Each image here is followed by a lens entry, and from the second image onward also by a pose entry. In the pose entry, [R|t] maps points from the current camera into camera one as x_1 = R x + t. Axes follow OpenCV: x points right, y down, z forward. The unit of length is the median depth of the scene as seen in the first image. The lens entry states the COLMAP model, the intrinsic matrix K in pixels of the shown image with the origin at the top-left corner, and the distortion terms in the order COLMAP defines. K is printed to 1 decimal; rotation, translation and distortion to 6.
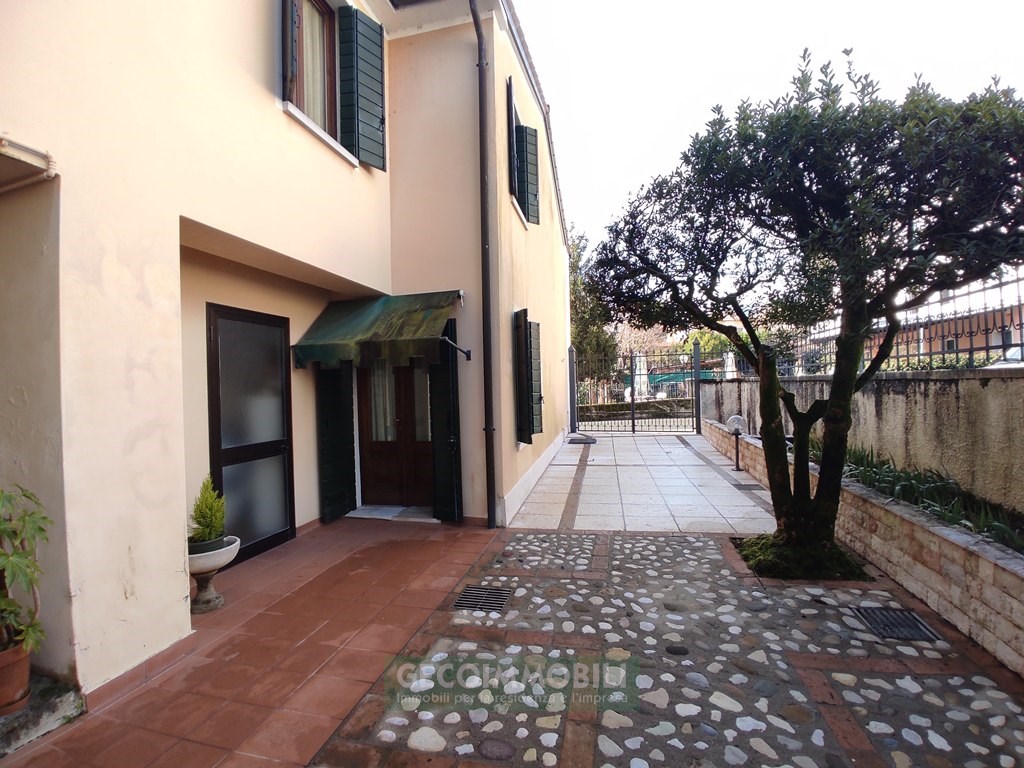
lens RADIAL K [[461.8, 0, 515.2], [0, 461.8, 387.3], [0, 0, 1]] dist [-0.045491, 0.000118]
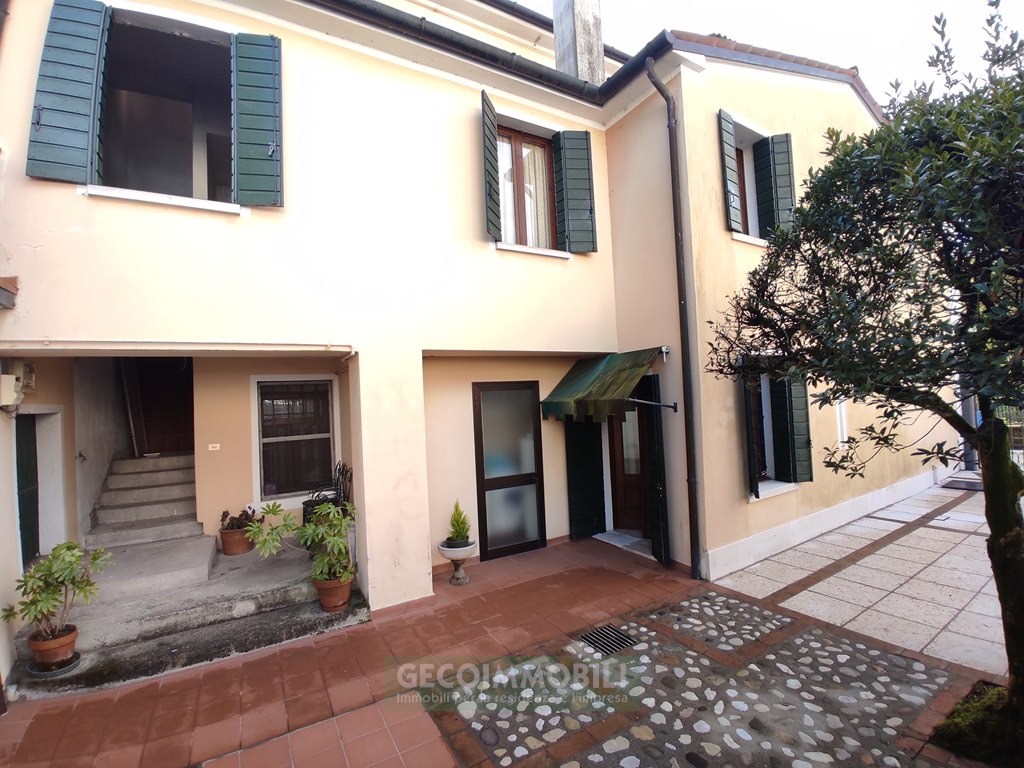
lens RADIAL K [[461.8, 0, 515.2], [0, 461.8, 387.3], [0, 0, 1]] dist [-0.045491, 0.000118]
pose [[0.673427, -0.021565, -0.738939, 0.535719], [0.026899, 0.999627, -0.004659, -0.151973], [0.738764, -0.016739, 0.673756, 0.047751]]
